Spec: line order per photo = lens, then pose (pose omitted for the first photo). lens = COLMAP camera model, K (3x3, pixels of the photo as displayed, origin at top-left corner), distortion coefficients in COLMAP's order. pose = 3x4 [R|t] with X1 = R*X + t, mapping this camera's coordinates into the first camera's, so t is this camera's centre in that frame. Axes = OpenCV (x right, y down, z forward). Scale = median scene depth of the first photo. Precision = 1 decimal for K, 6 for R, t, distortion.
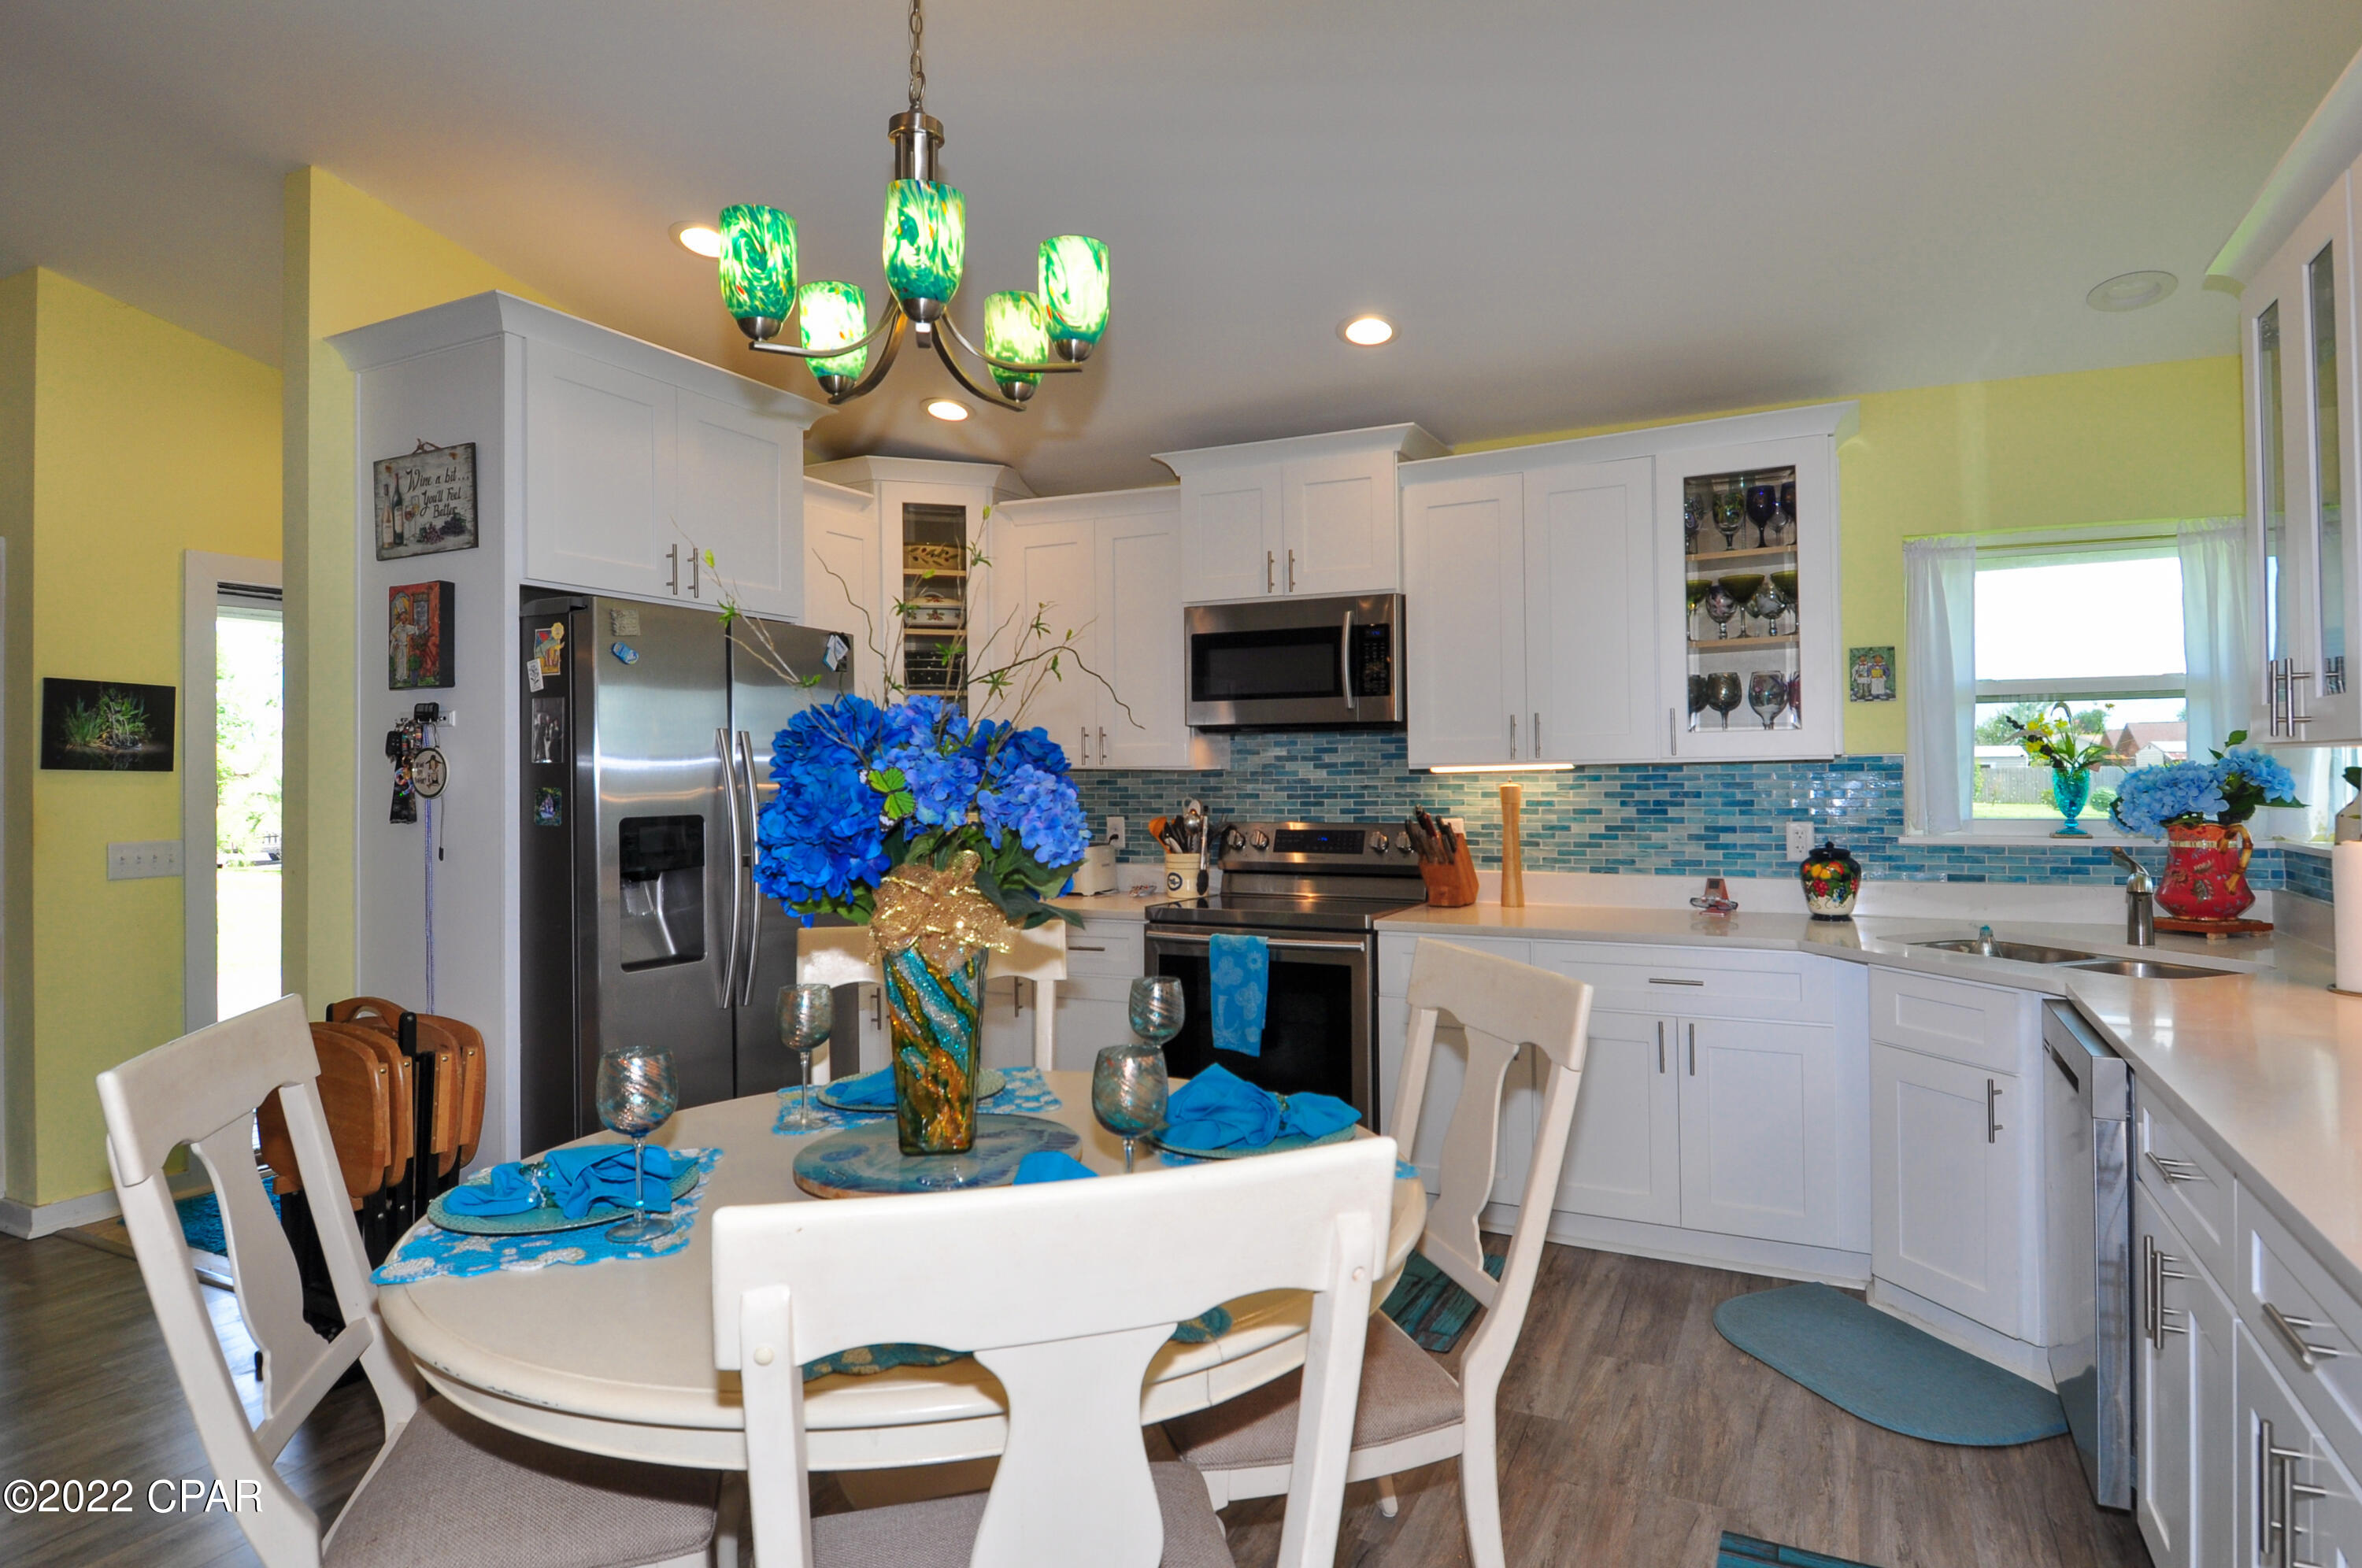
lens RADIAL K [[1280.4, 0, 1185.0], [0, 1280.4, 764.6], [0, 0, 1]] dist [-0.003634, -0.000675]
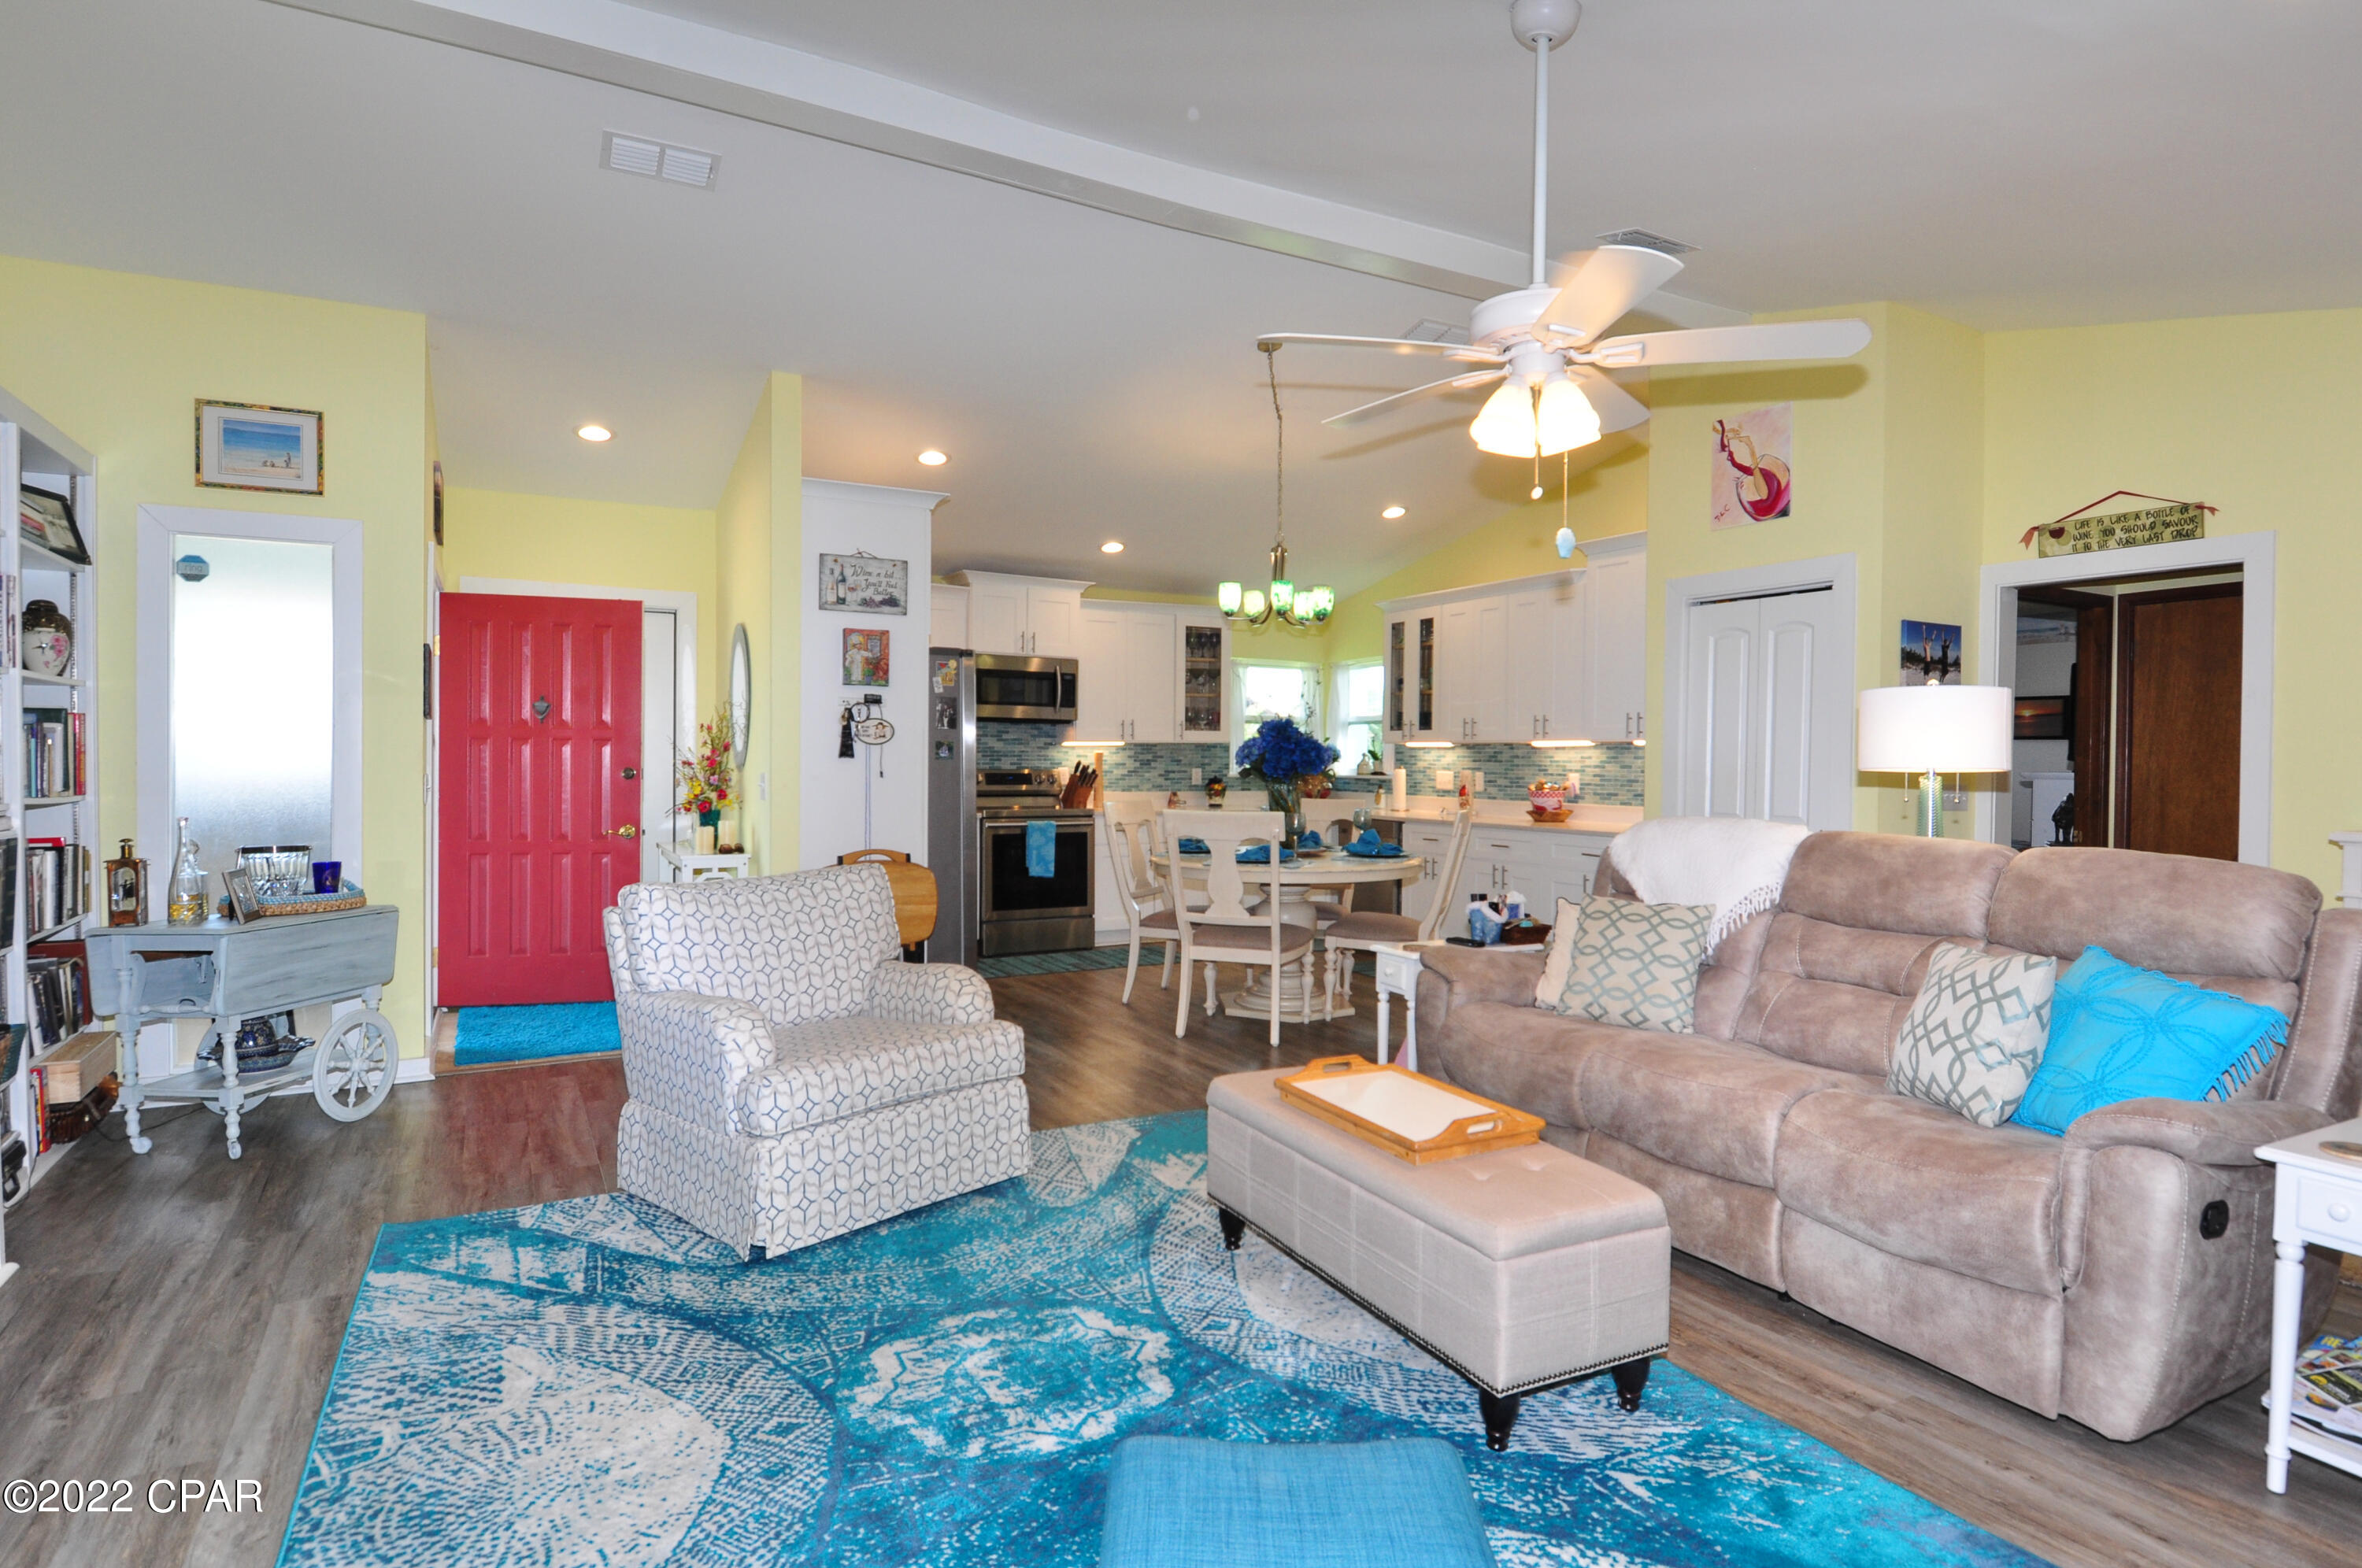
lens RADIAL K [[1244.9, 0, 1195.7], [0, 1244.9, 776.9], [0, 0, 1]] dist [0.019503, -0.030113]
pose [[0.562463, 0.003034, 0.826817, -1.544076], [-0.022203, 0.999688, 0.011436, 0.034903], [-0.826524, -0.024790, 0.562355, -0.351193]]
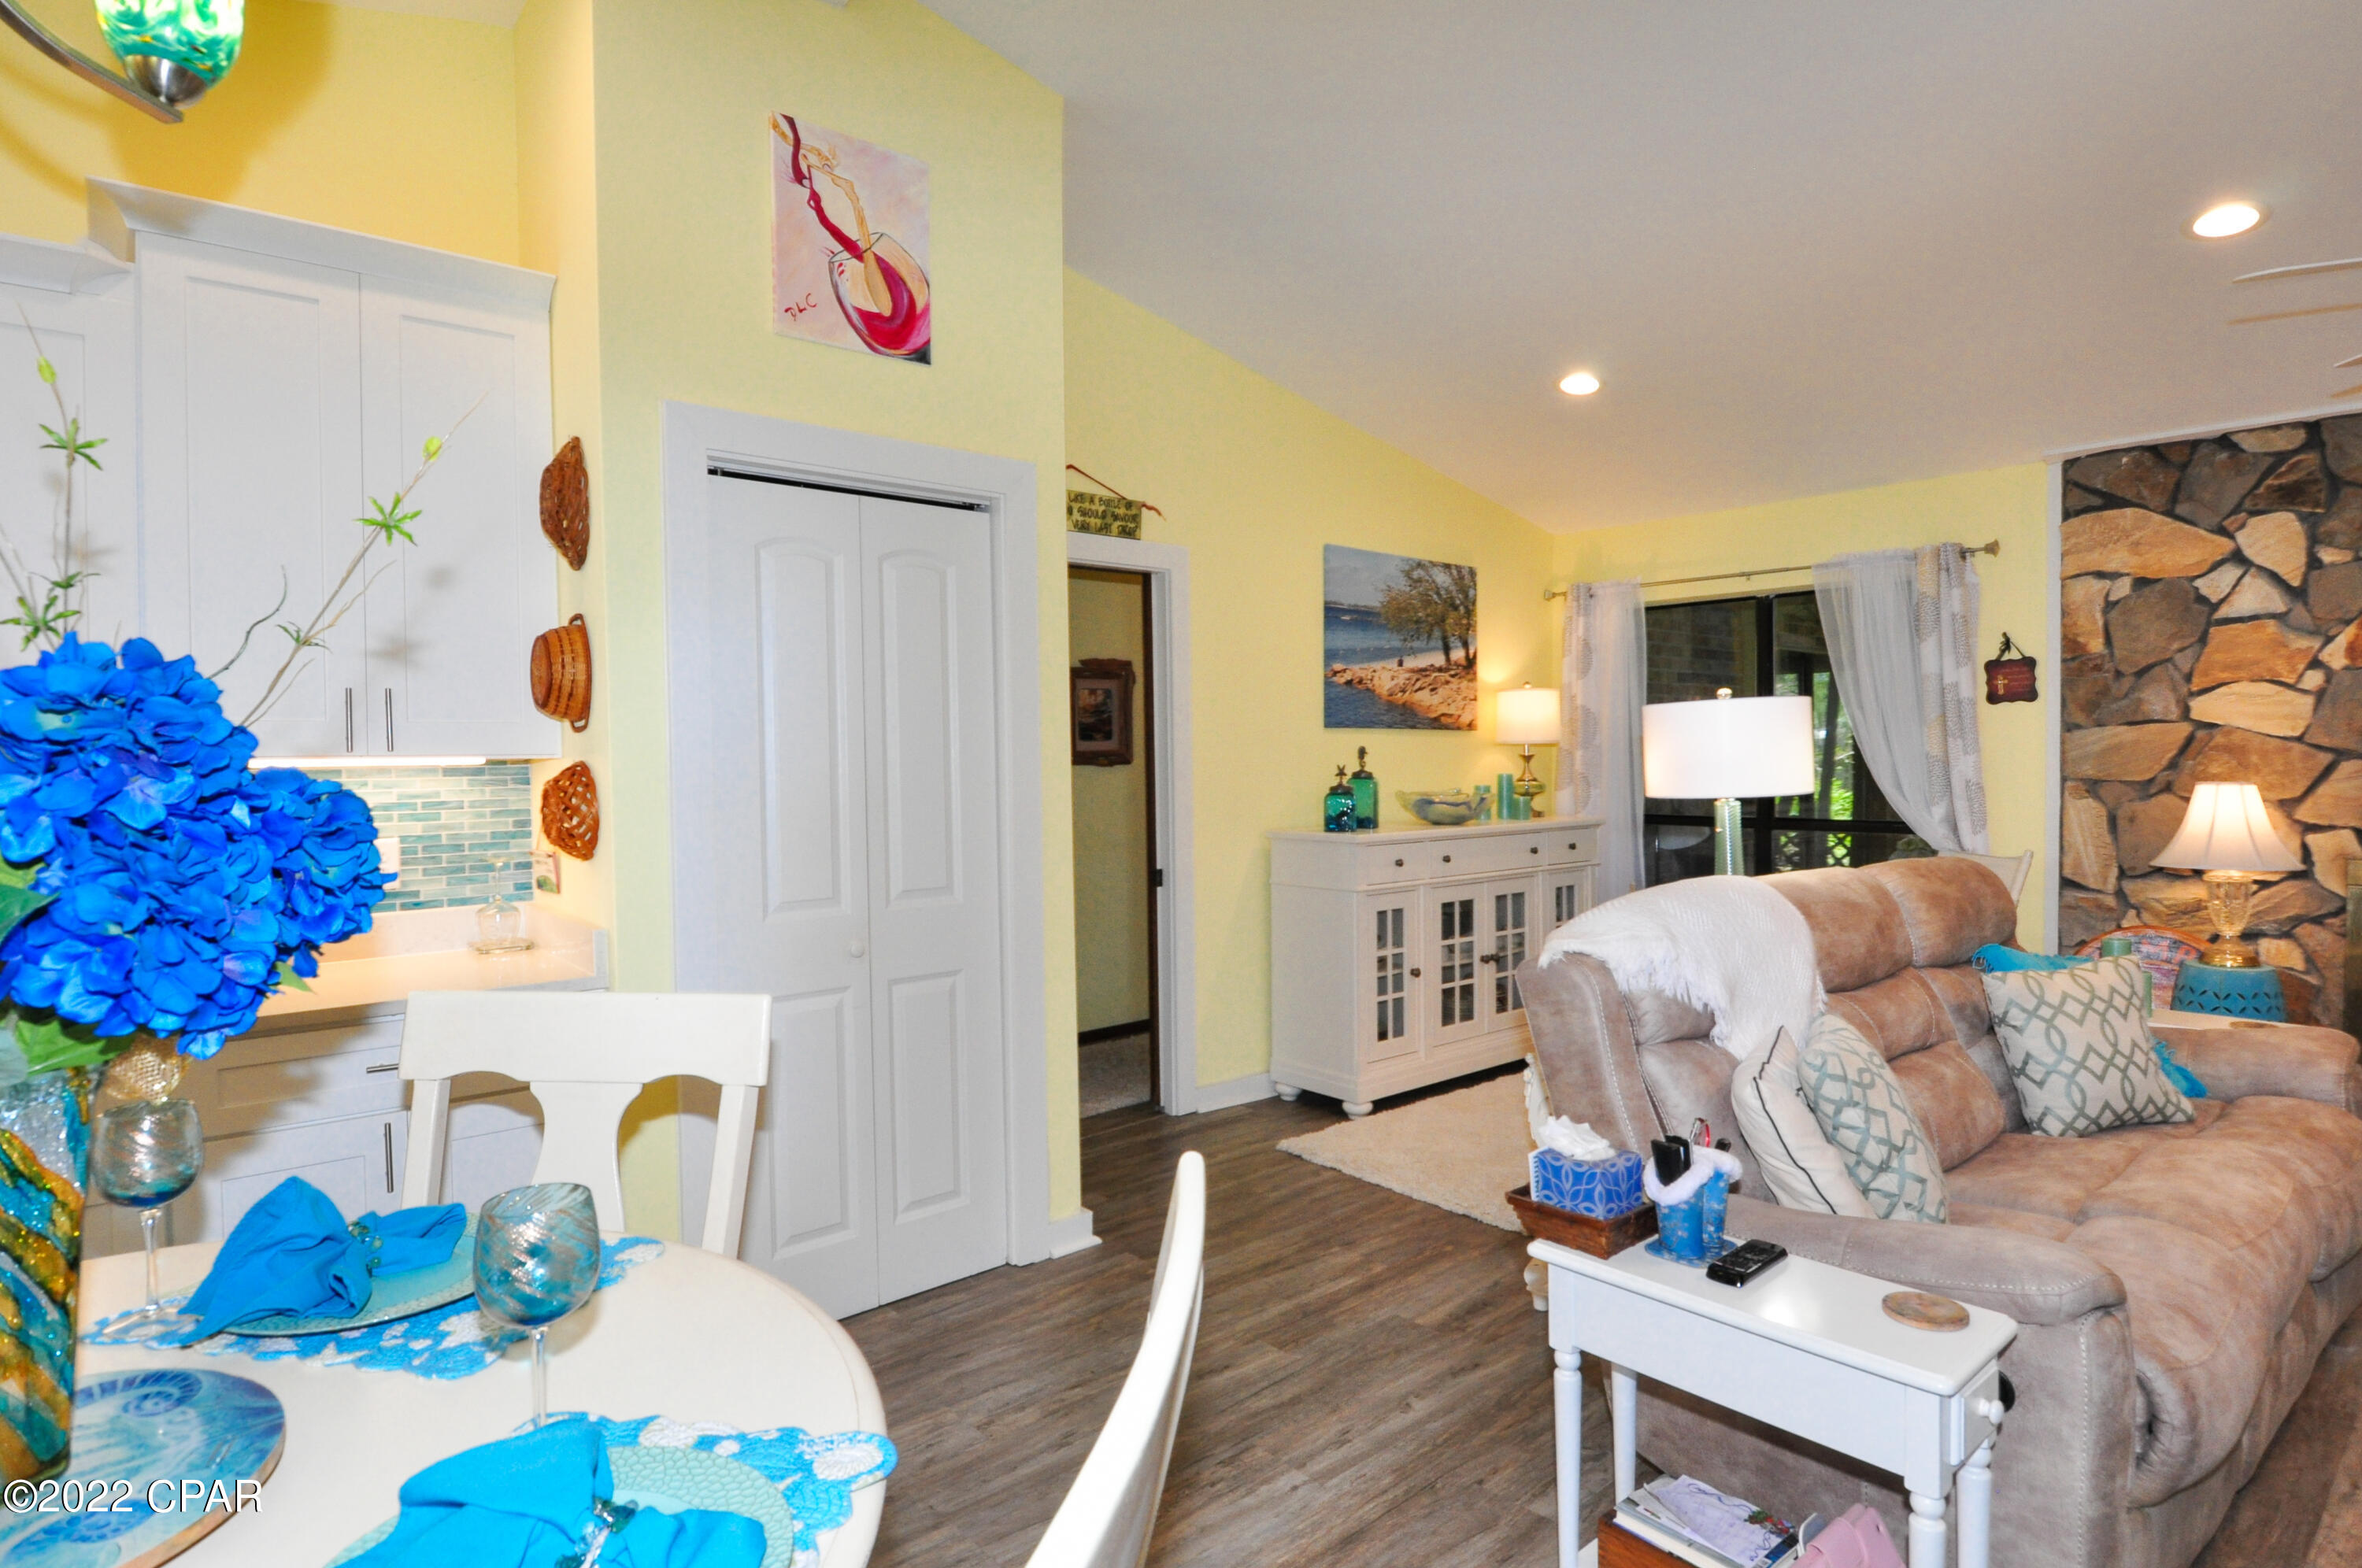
lens RADIAL K [[1244.9, 0, 1195.7], [0, 1244.9, 776.9], [0, 0, 1]] dist [0.019503, -0.030113]
pose [[-0.923877, 0.015962, 0.382356, -0.417538], [0.020002, 0.999778, 0.006593, 0.004954], [-0.382166, 0.013739, -0.923992, 0.621194]]
